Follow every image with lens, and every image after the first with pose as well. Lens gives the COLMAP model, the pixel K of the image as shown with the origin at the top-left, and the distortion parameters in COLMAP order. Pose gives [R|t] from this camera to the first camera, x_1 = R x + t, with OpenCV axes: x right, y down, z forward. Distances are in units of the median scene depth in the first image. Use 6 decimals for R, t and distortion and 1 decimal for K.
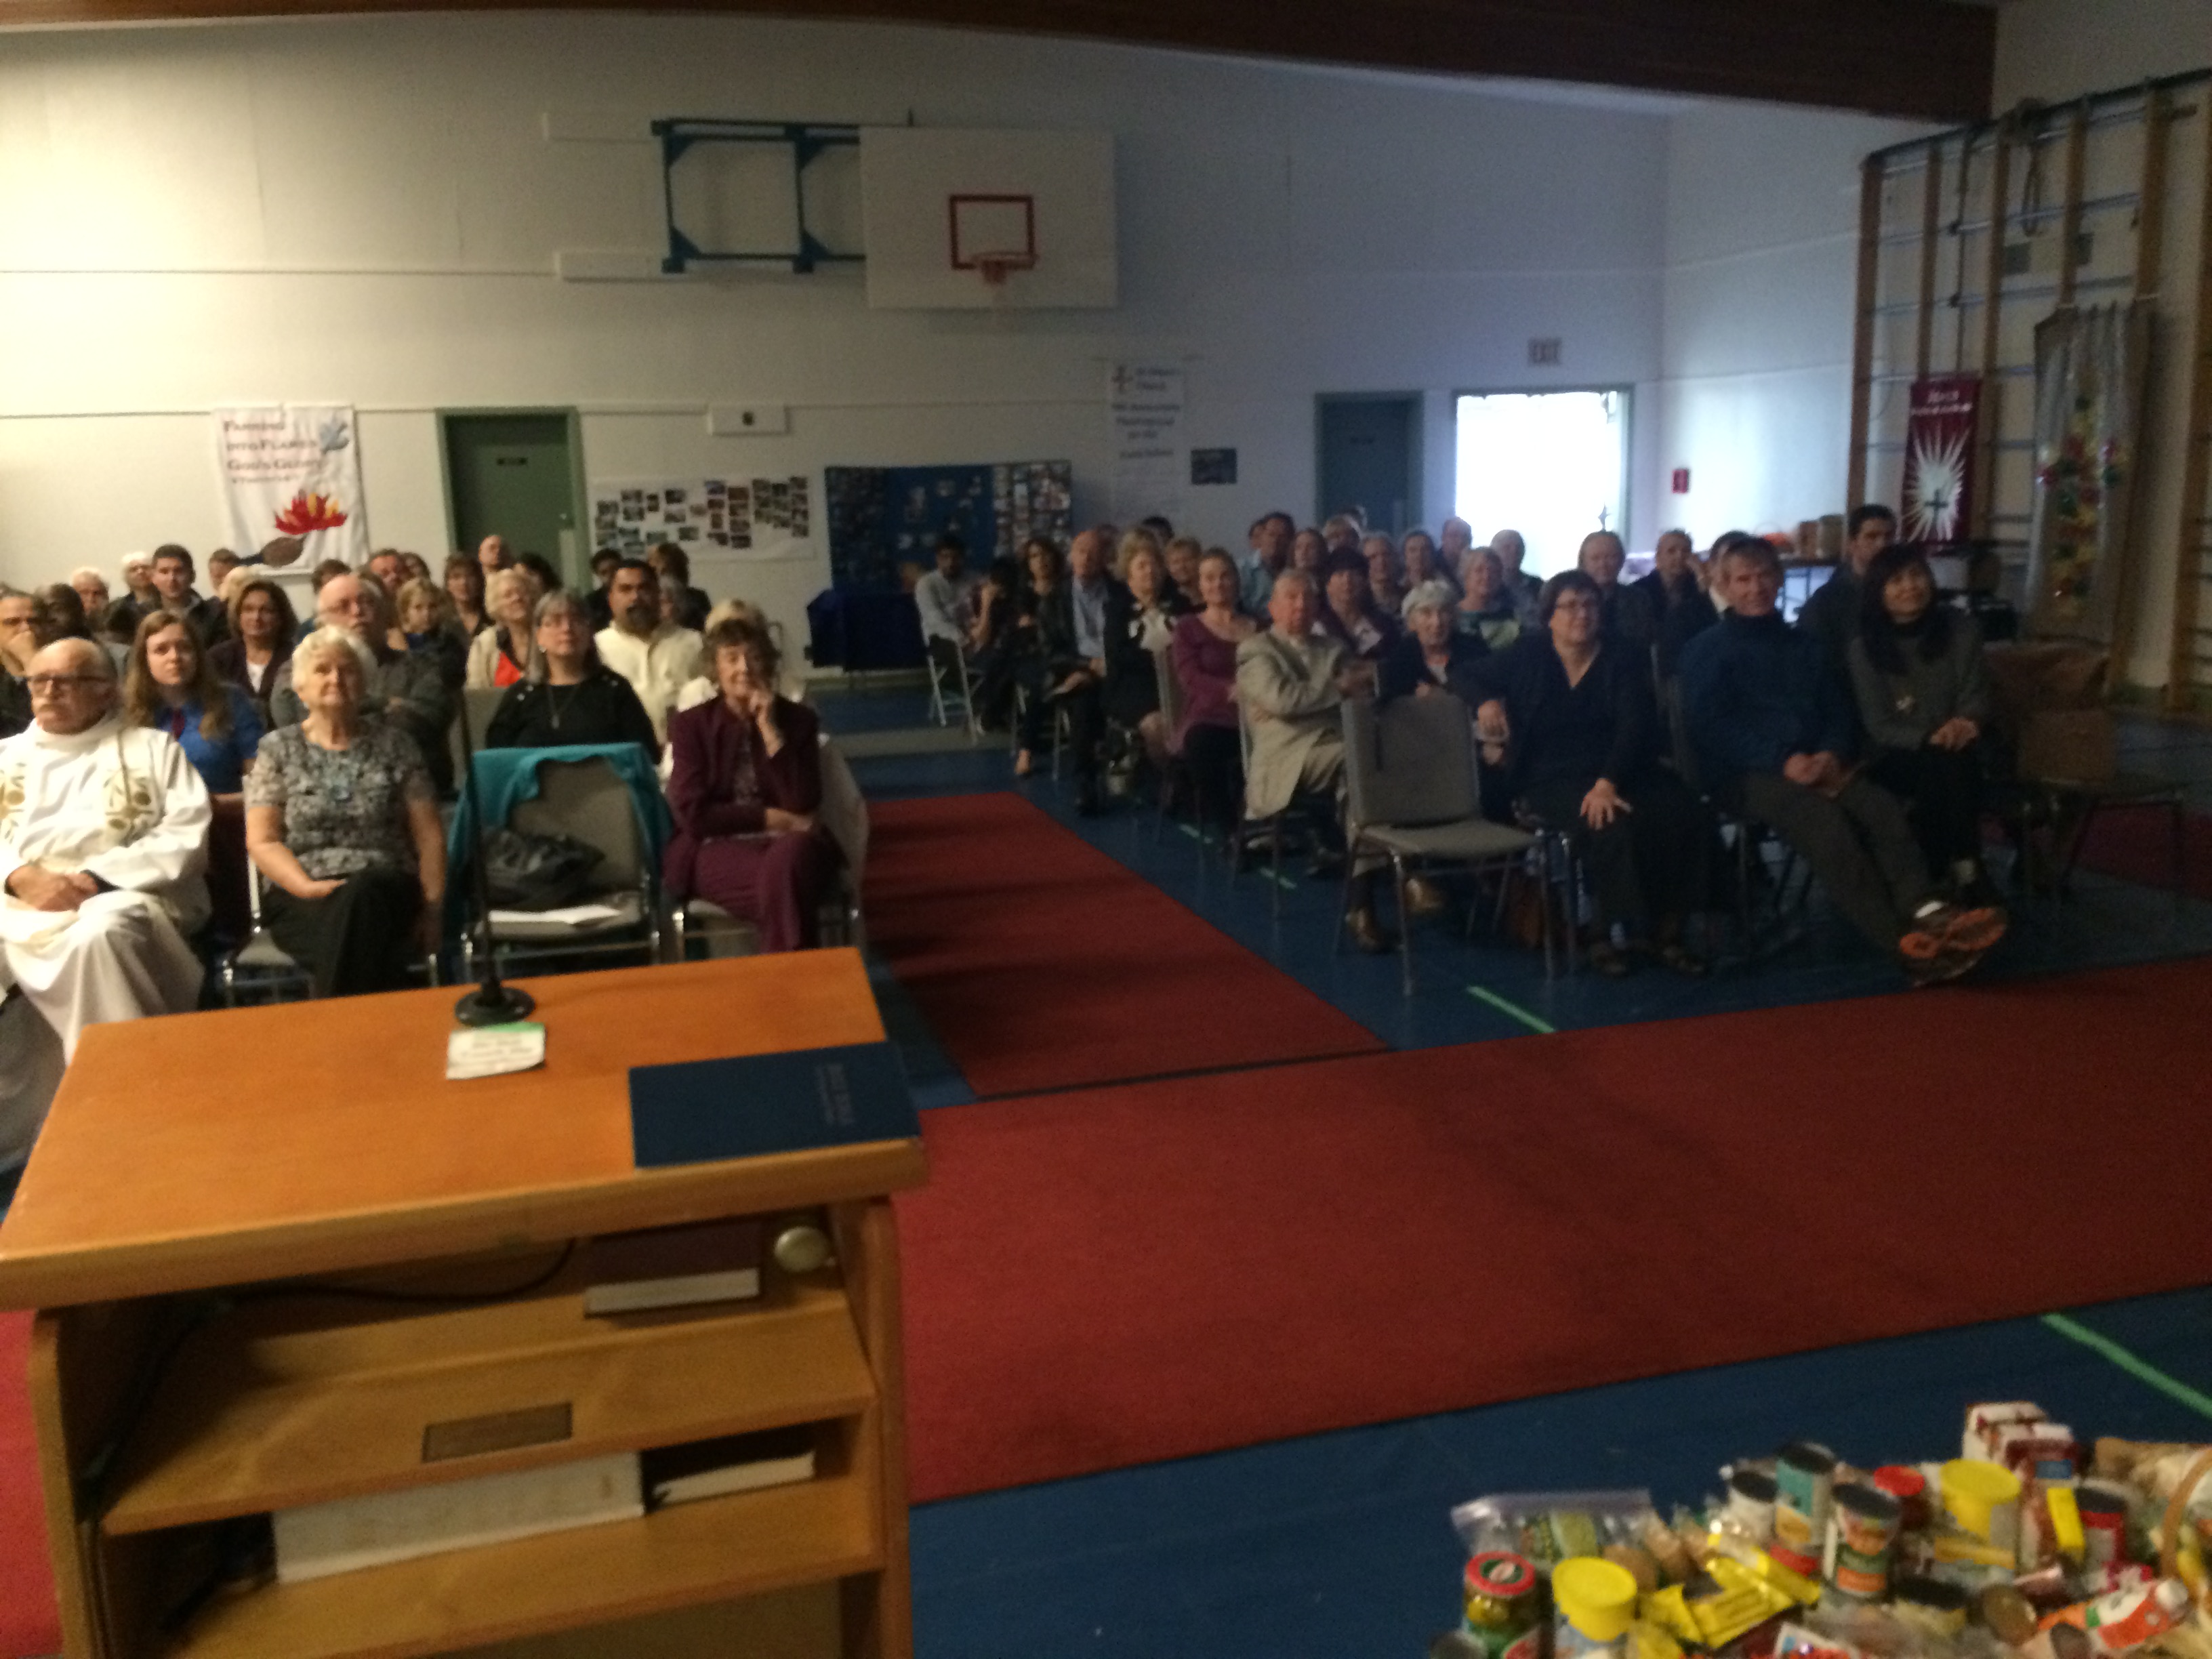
lens RADIAL K [[1859.4, 0, 1097.1], [0, 1859.4, 813.7], [0, 0, 1]] dist [0.059589, -0.059437]
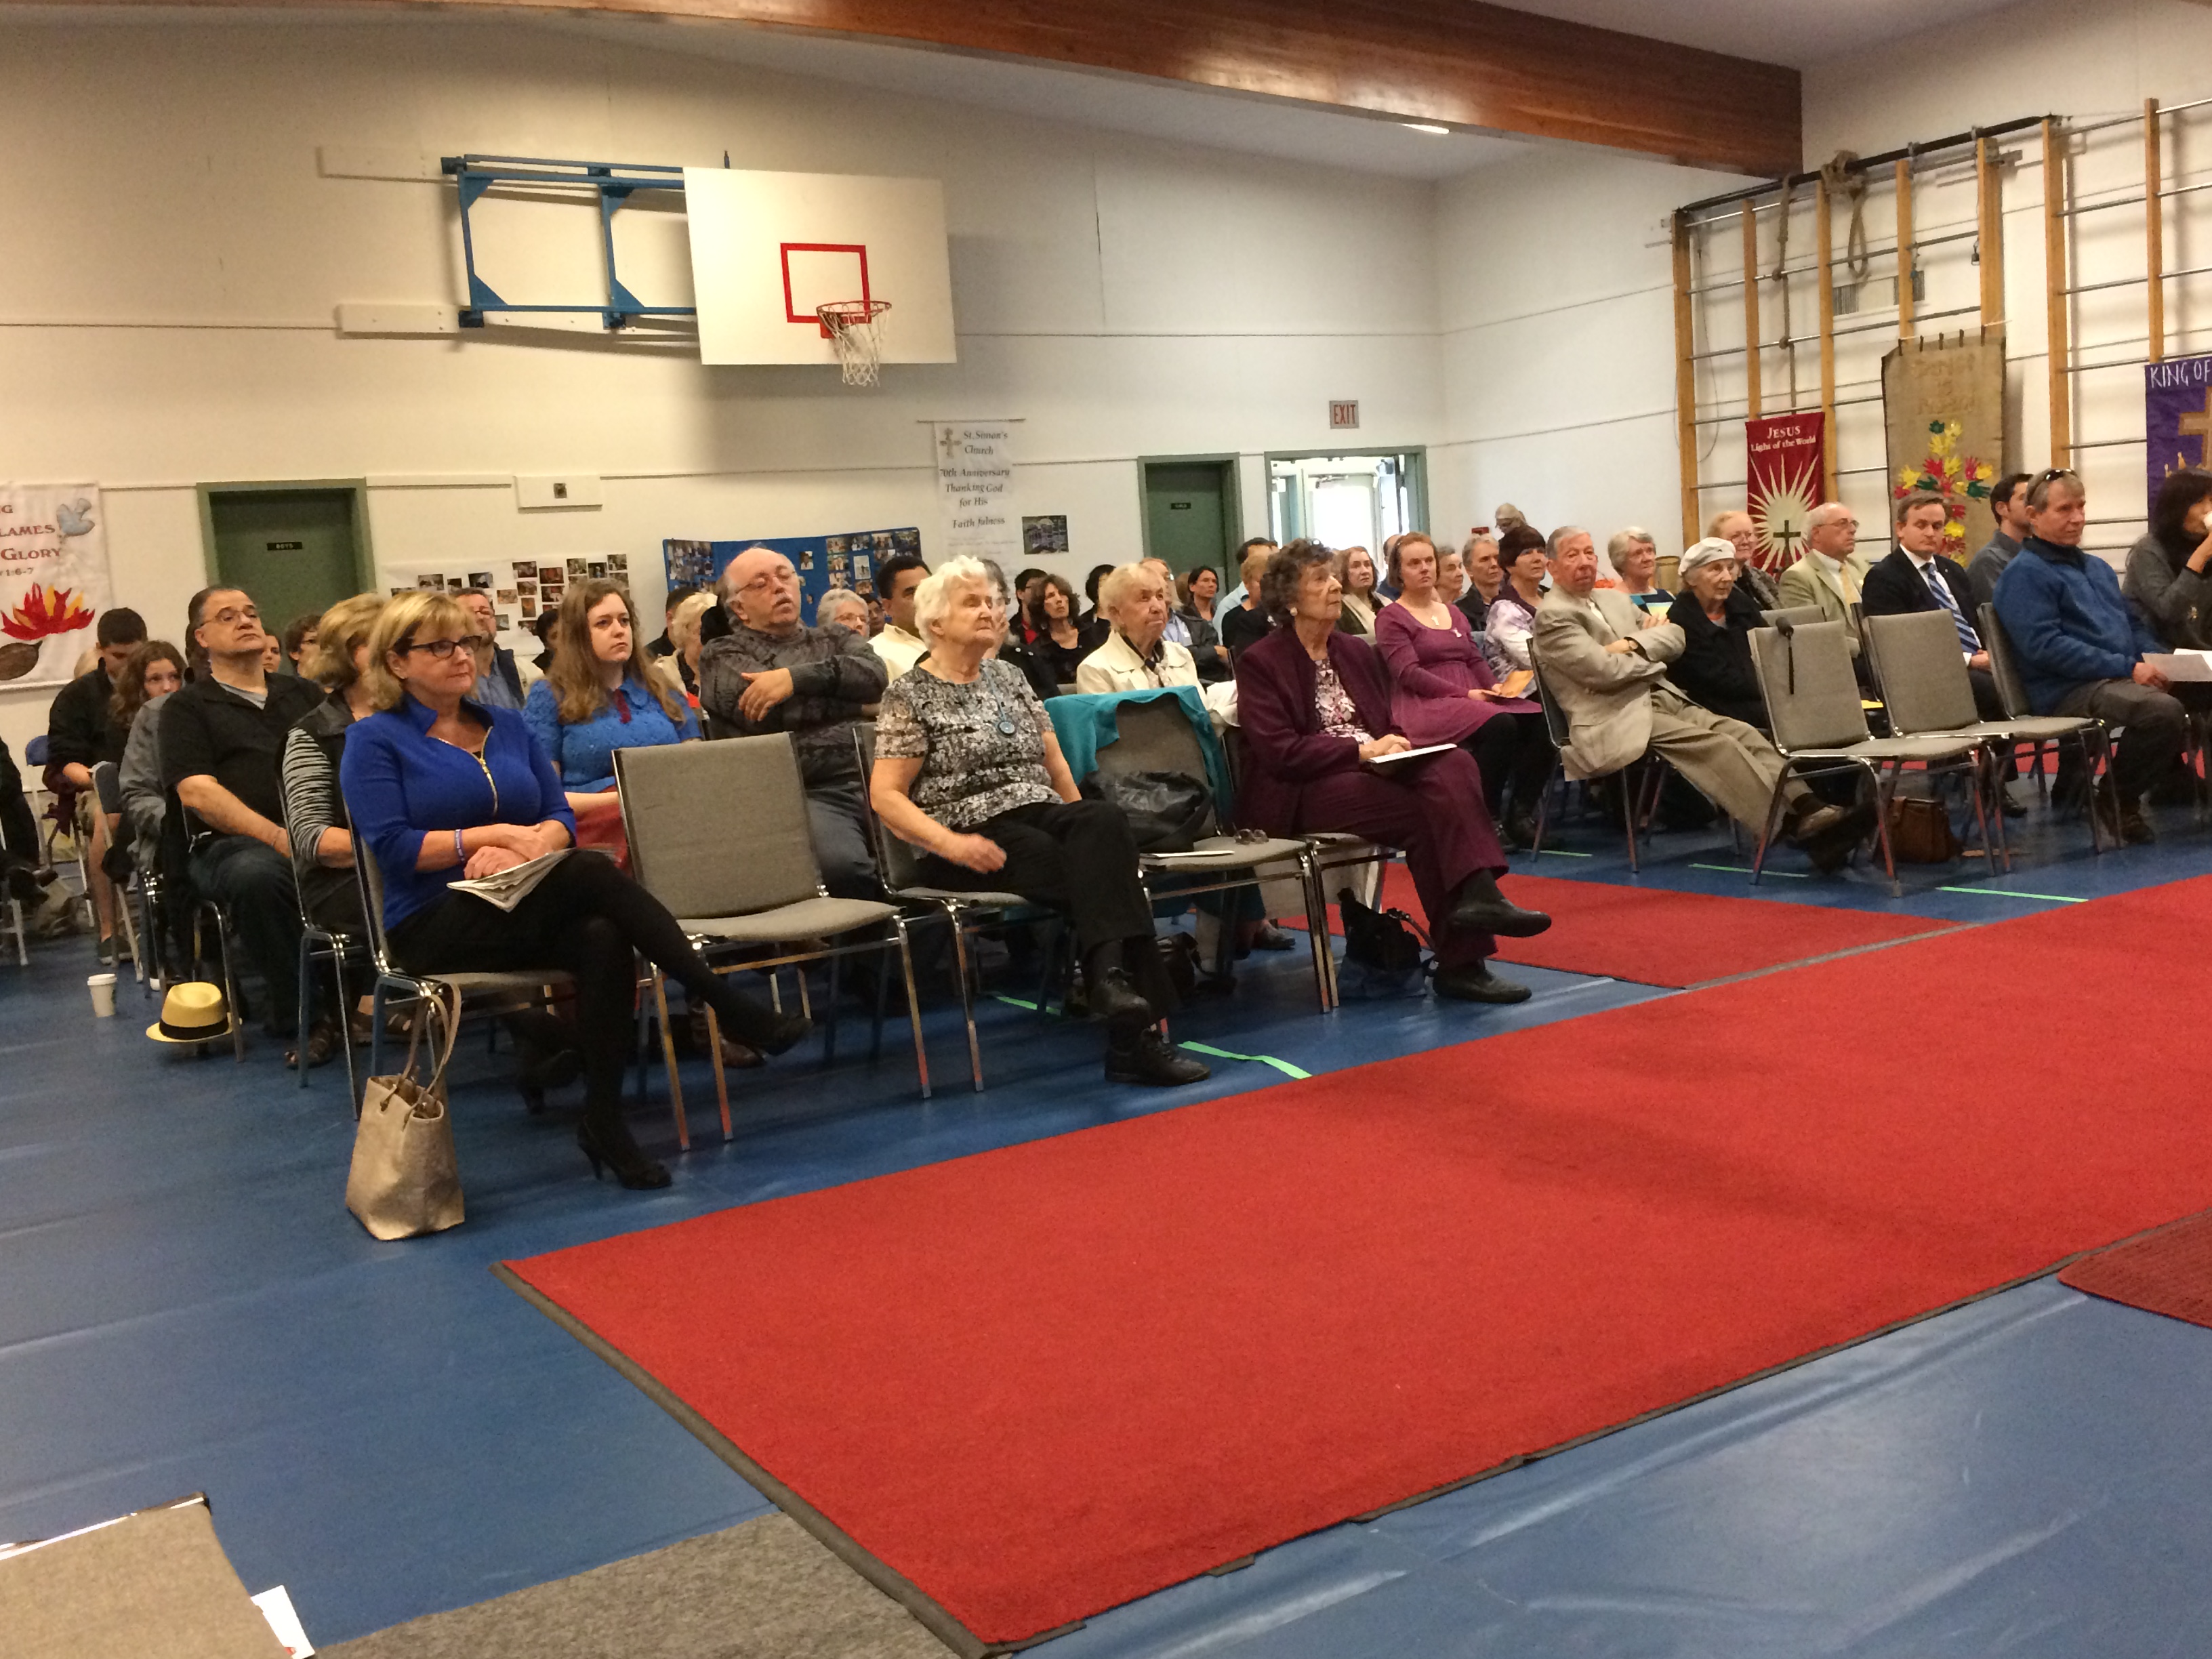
lens RADIAL K [[2094.2, 0, 1100.4], [0, 2094.2, 846.3], [0, 0, 1]] dist [0.033098, 0.000000]
pose [[0.960030, -0.072028, 0.270469, -0.228006], [0.092427, 0.993696, -0.063441, 0.042782], [-0.264194, 0.085904, 0.960636, -0.005682]]
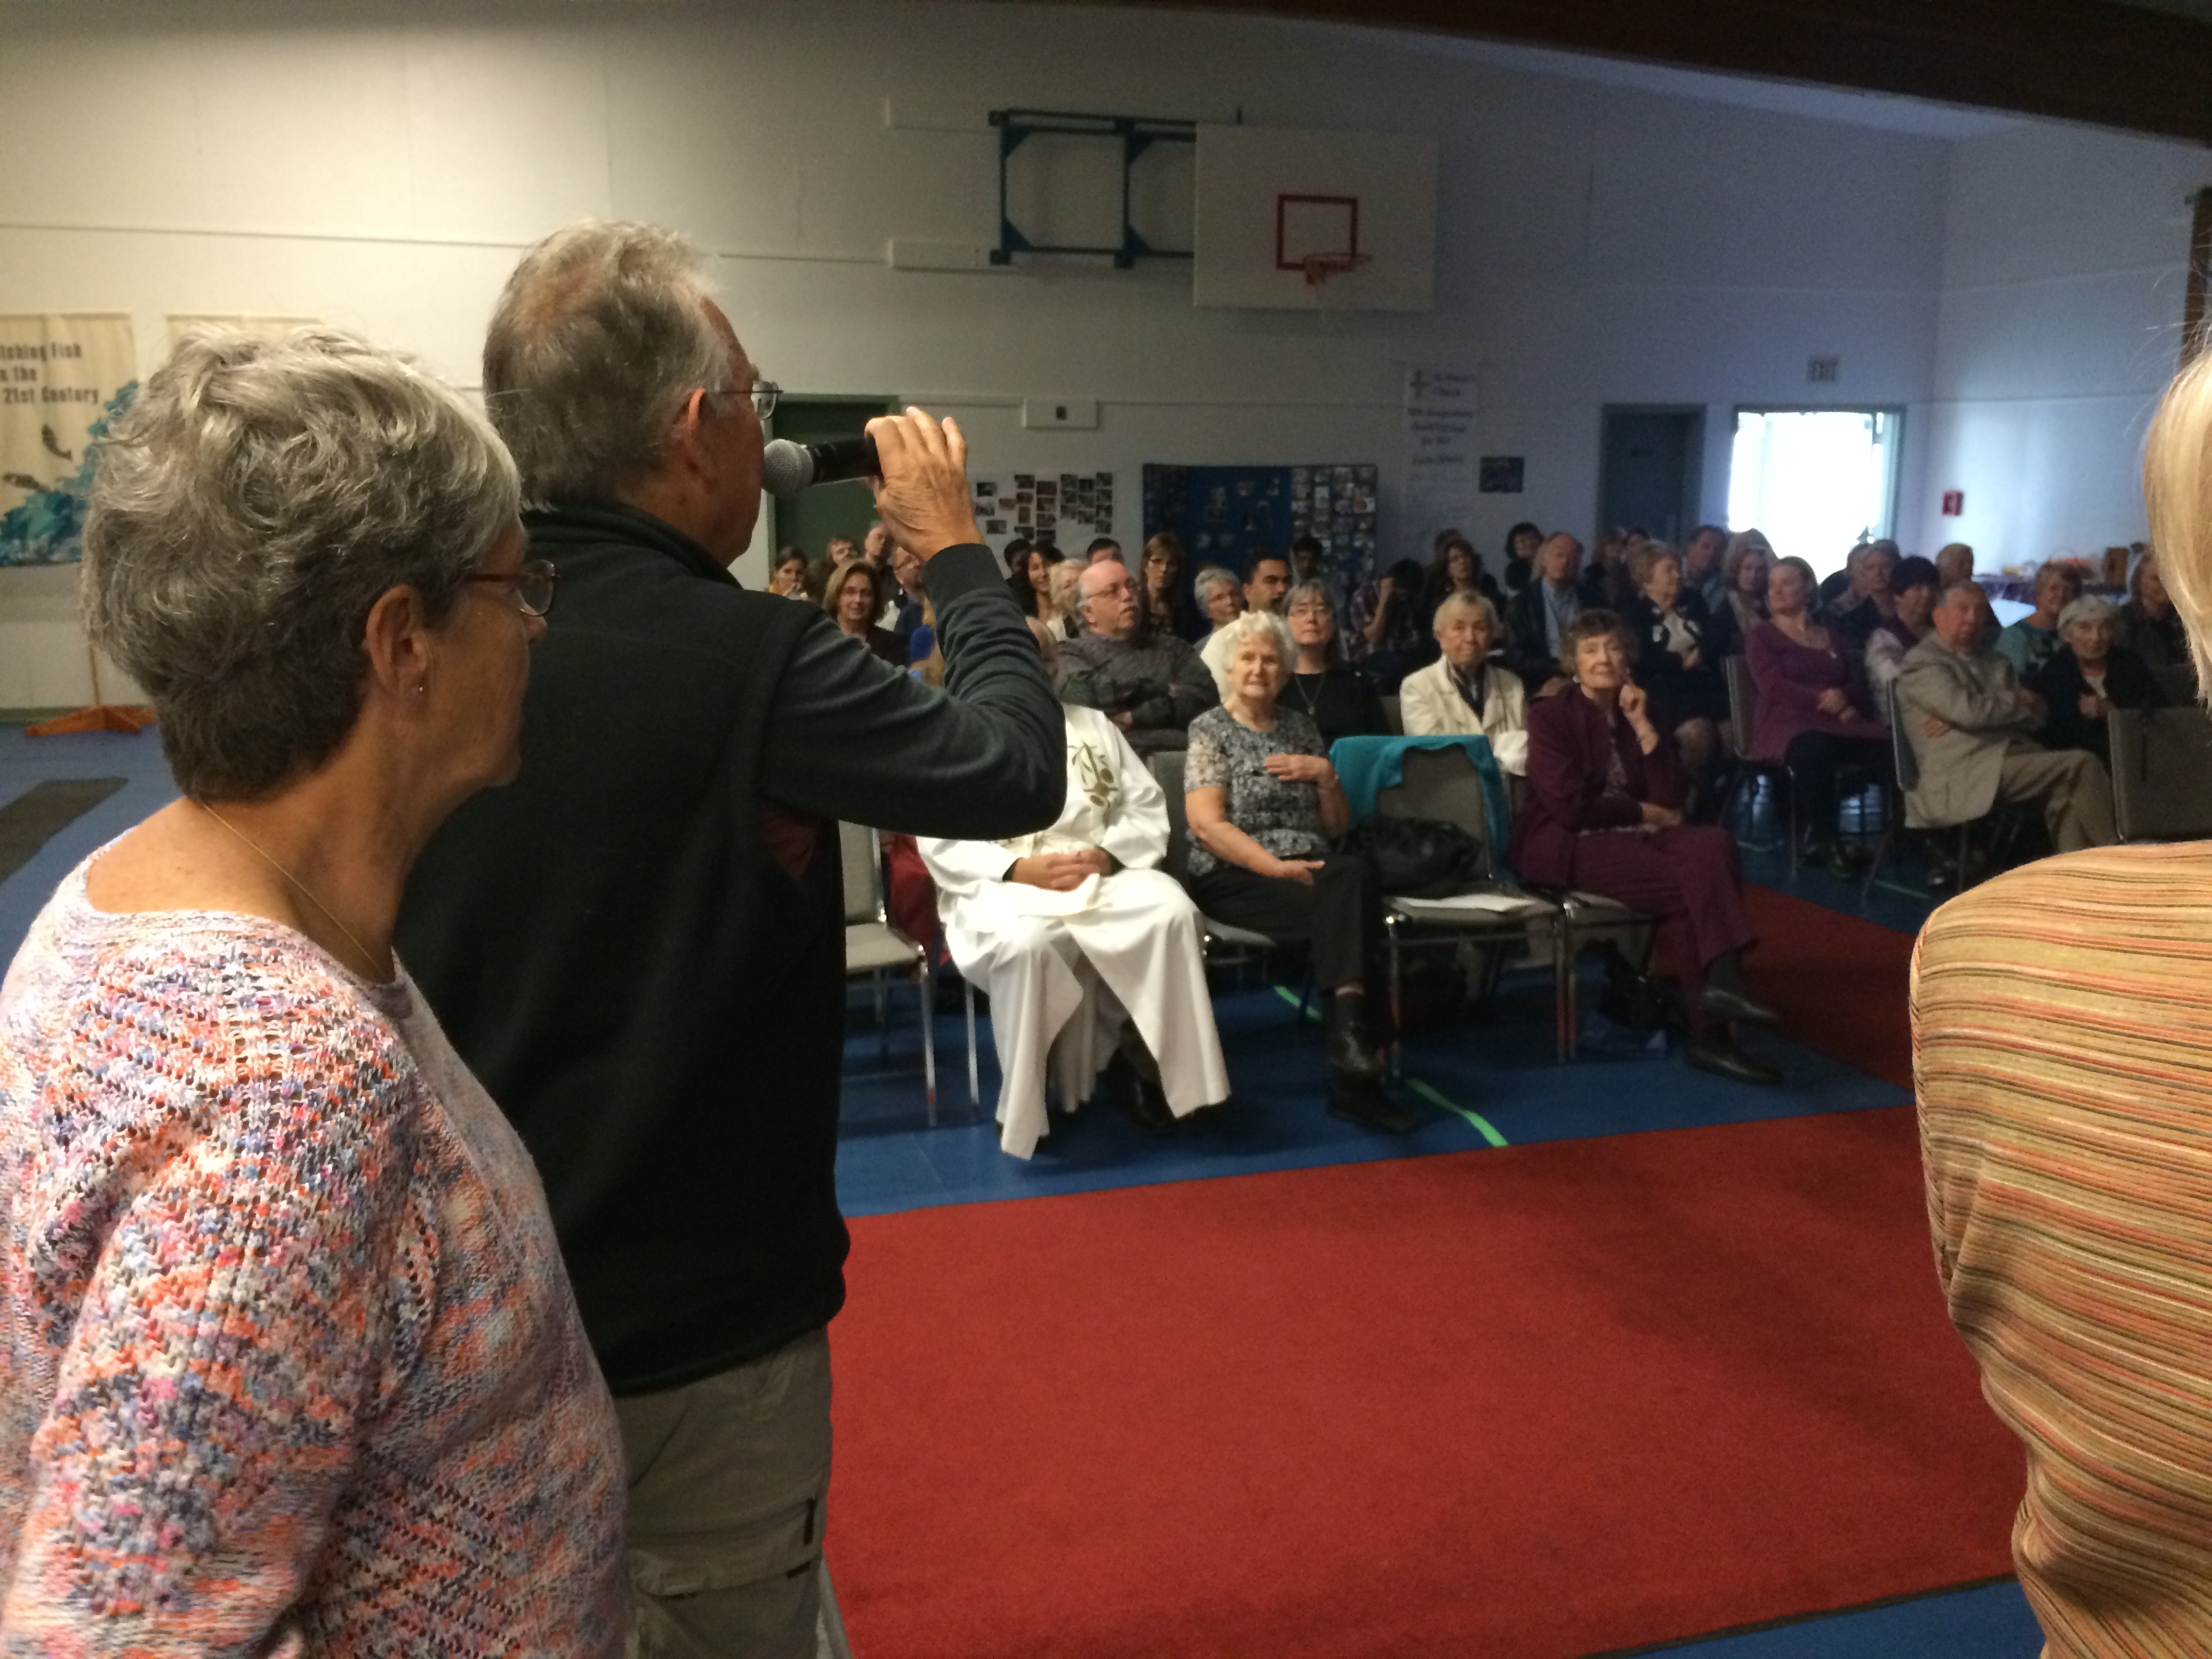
lens RADIAL K [[1859.4, 0, 1100.0], [0, 1859.4, 845.8], [0, 0, 1]] dist [0.059589, -0.059437]
pose [[0.999447, 0.029335, 0.015655, -0.179376], [-0.029560, 0.999461, 0.014296, 0.005488], [-0.015227, -0.014751, 0.999775, -0.003341]]
